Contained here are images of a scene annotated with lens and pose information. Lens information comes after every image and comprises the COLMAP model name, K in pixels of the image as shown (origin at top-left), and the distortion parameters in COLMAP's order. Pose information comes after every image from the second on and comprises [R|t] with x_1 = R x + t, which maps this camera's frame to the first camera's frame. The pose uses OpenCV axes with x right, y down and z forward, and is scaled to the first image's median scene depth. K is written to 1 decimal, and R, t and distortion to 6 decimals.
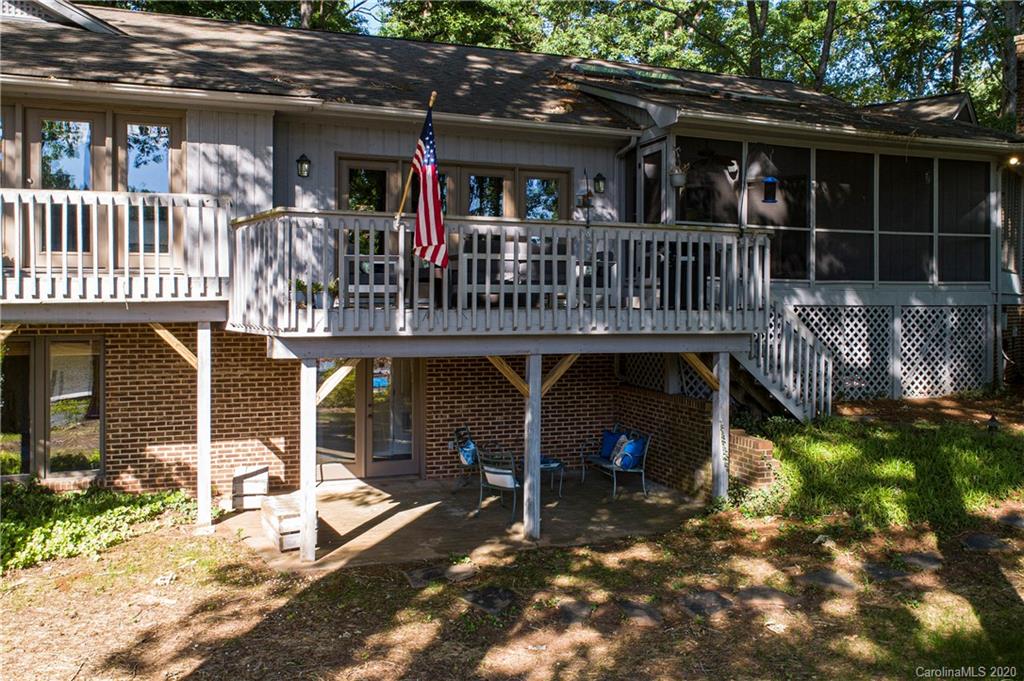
lens RADIAL K [[719.0, 0, 509.1], [0, 719.0, 339.3], [0, 0, 1]] dist [-0.003393, 0.000256]
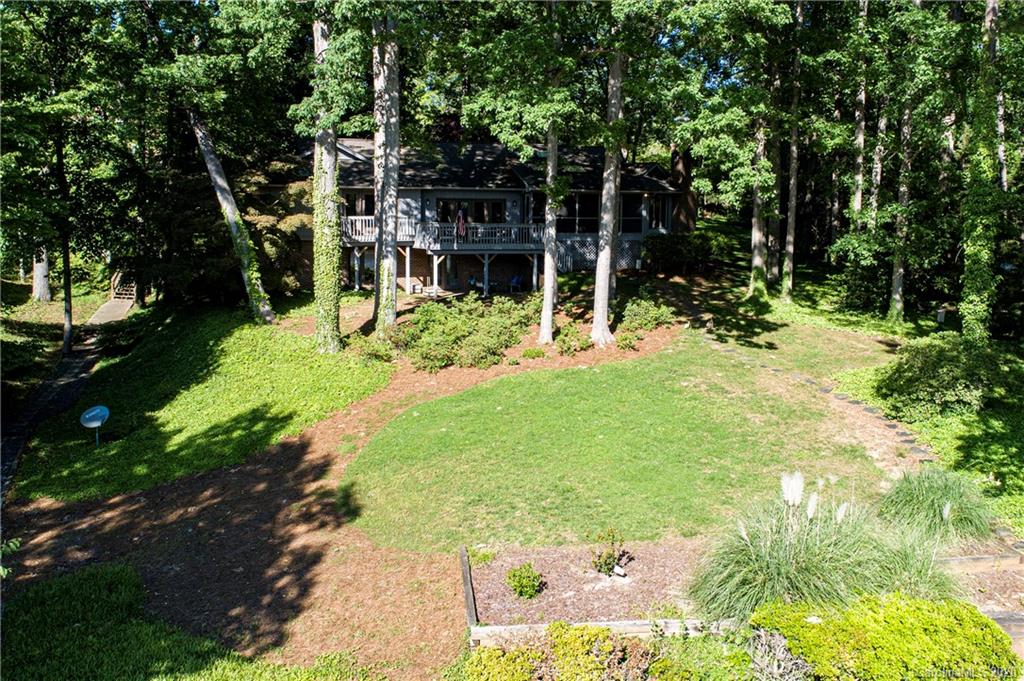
lens RADIAL K [[719.0, 0, 515.0], [0, 719.0, 337.3], [0, 0, 1]] dist [-0.003393, 0.000256]
pose [[0.999609, 0.006178, -0.027280, 0.320183], [-0.003281, 0.994469, 0.104981, 0.063946], [0.027778, -0.104850, 0.994100, -3.242559]]
